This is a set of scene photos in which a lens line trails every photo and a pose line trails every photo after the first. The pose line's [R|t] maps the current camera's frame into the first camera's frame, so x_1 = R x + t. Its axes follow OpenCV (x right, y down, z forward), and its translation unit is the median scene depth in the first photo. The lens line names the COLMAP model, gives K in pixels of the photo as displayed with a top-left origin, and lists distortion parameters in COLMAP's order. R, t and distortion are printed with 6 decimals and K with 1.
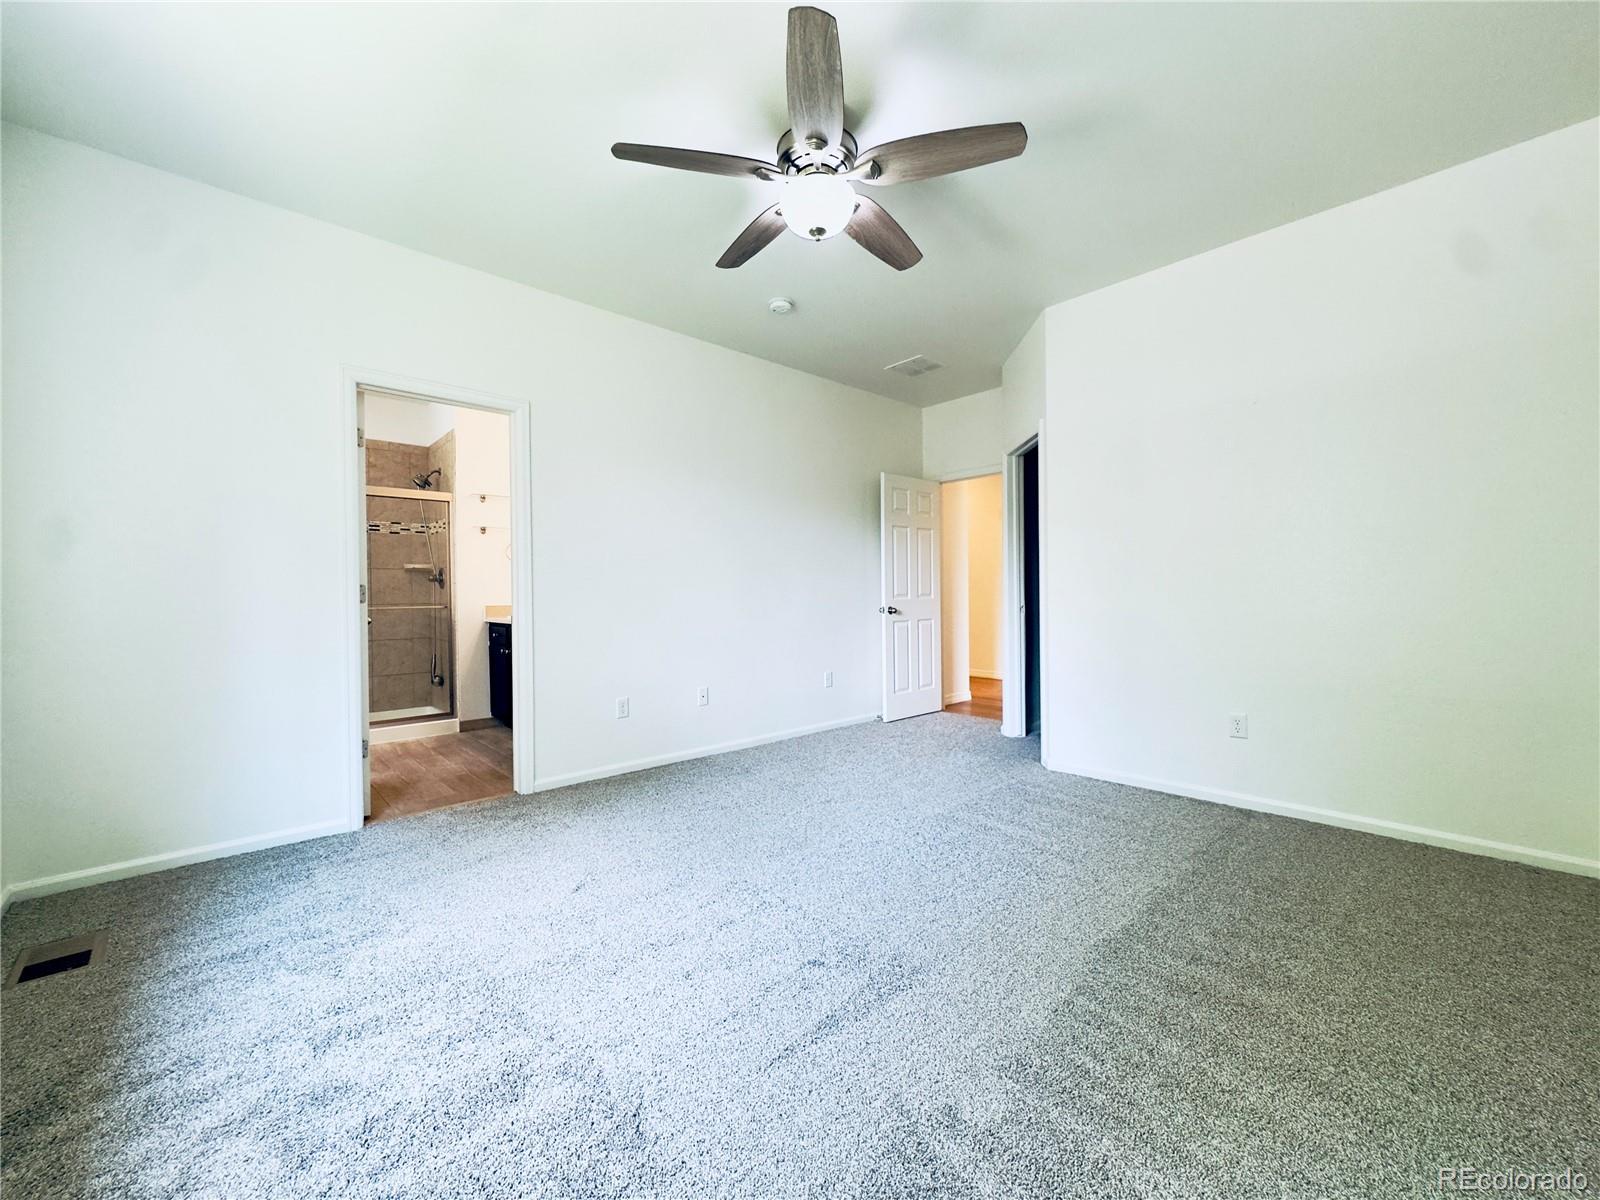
lens RADIAL K [[642.5, 0, 798.1], [0, 642.5, 601.7], [0, 0, 1]] dist [0.001822, 0.000074]
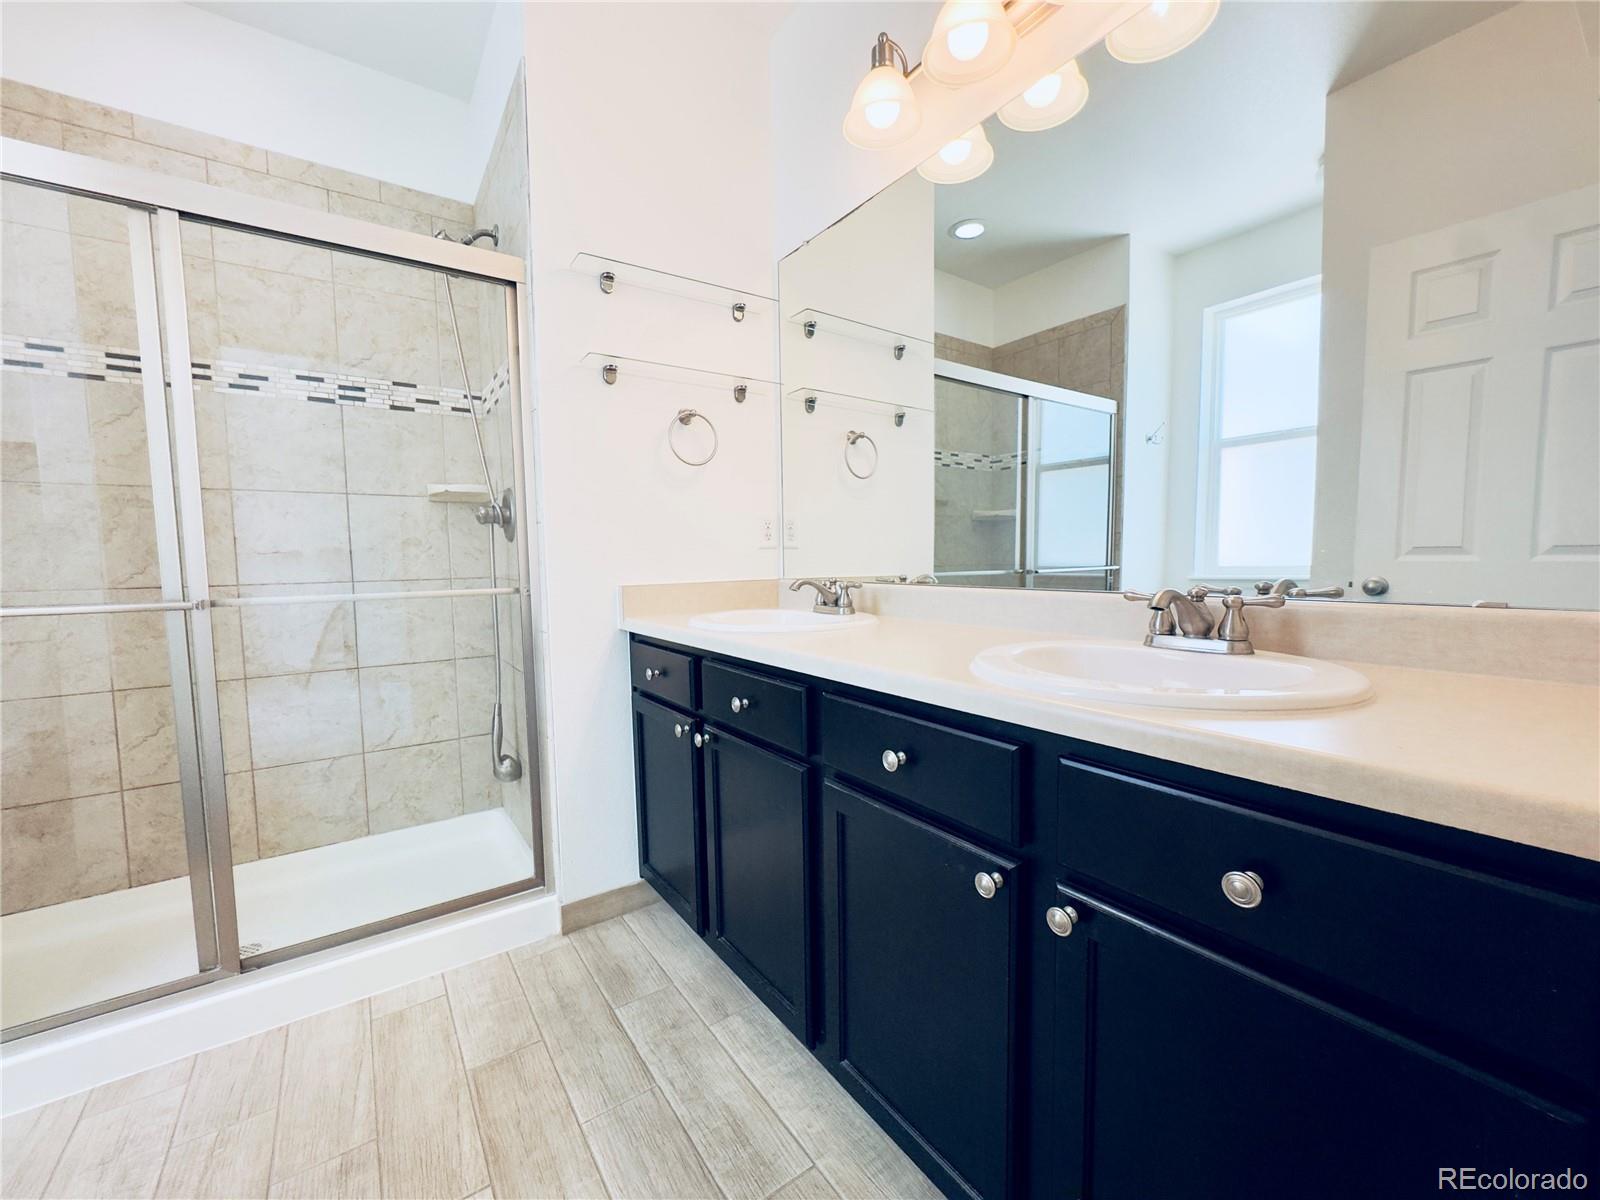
lens RADIAL K [[642.5, 0, 798.1], [0, 642.5, 601.7], [0, 0, 1]] dist [0.001822, 0.000074]
pose [[0.991825, 0.002786, -0.127577, -0.324936], [0.004119, 0.998542, 0.053825, -0.003955], [0.127541, -0.053910, 0.990367, 0.622715]]
